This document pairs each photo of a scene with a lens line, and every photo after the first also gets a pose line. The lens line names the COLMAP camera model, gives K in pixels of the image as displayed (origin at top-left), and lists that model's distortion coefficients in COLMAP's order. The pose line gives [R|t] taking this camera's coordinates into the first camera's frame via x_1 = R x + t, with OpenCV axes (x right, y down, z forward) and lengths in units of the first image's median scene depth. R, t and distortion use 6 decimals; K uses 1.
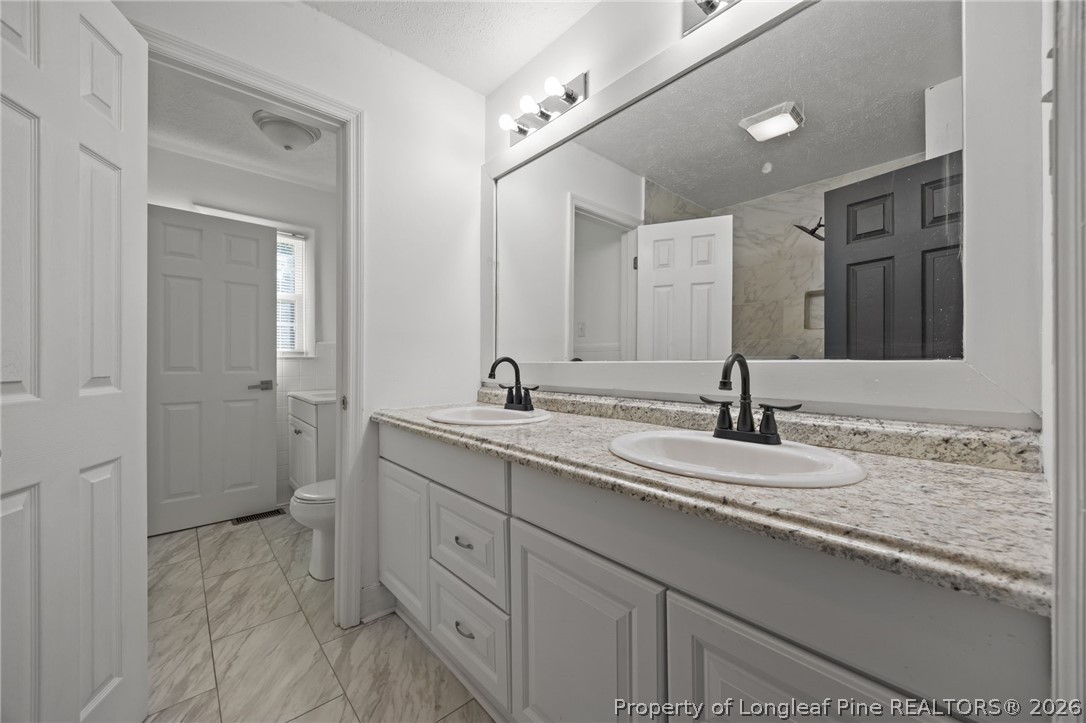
lens RADIAL K [[412.1, 0, 549.2], [0, 412.1, 359.8], [0, 0, 1]] dist [-0.001209, 0.000025]
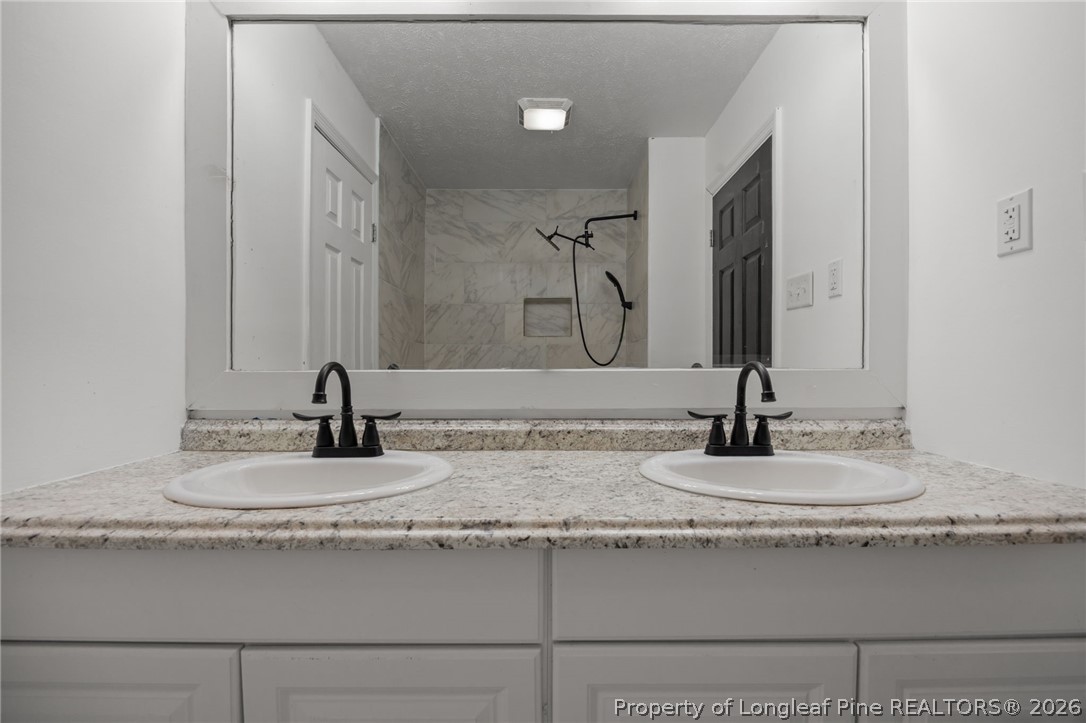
lens RADIAL K [[477.2, 0, 545.8], [0, 477.2, 374.6], [0, 0, 1]] dist [-0.017868, -0.000109]
pose [[0.671432, -0.010503, 0.740991, -0.459215], [-0.003213, 0.999849, 0.017084, -0.001548], [-0.741059, -0.013851, 0.671297, 0.457731]]
